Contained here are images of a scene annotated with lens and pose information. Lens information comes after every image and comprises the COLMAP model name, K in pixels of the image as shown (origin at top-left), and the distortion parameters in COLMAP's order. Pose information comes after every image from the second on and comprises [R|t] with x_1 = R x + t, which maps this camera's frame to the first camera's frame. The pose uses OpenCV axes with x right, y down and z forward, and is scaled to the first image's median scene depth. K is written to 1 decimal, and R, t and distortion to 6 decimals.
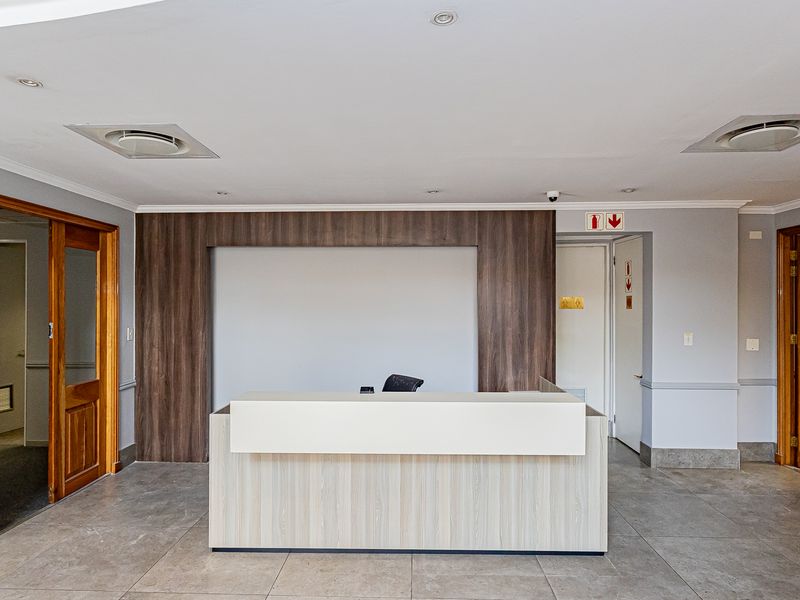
lens RADIAL K [[494.1, 0, 400.0], [0, 494.1, 300.0], [0, 0, 1]] dist [0.005826, 0.000127]
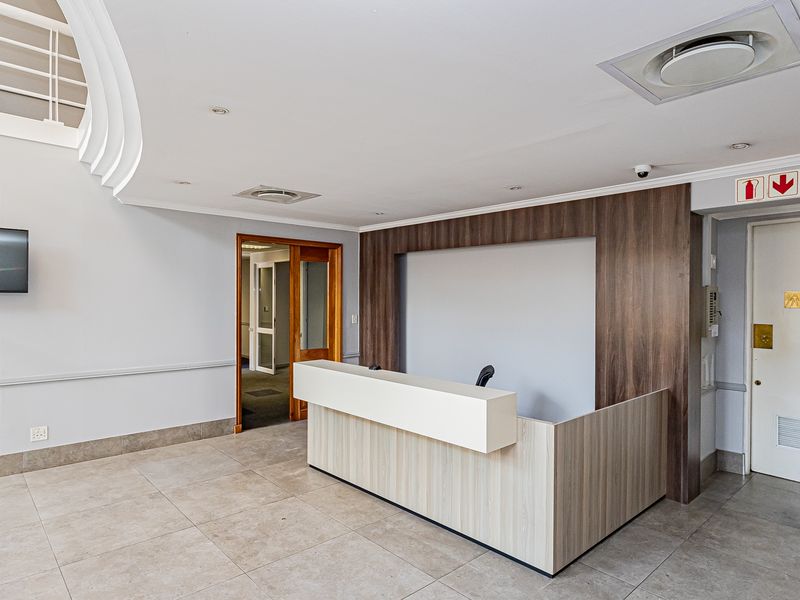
lens RADIAL K [[494.1, 0, 400.0], [0, 494.1, 300.0], [0, 0, 1]] dist [0.005826, 0.000127]
pose [[0.698849, 0.008057, -0.715224, 0.558756], [0.002203, 0.999908, 0.013416, -0.004786], [0.715266, -0.010952, 0.698767, 0.110645]]
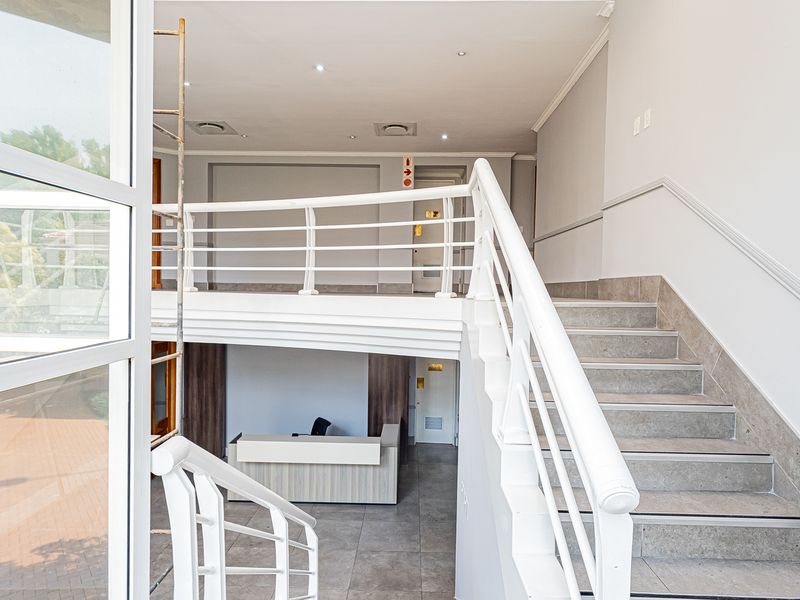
lens RADIAL K [[494.1, 0, 400.0], [0, 494.1, 300.0], [0, 0, 1]] dist [0.005826, 0.000127]
pose [[0.999887, 0.014868, 0.002273, 0.270066], [-0.014947, 0.999082, 0.040138, -0.362550], [-0.001674, -0.040168, 0.999192, -0.856842]]
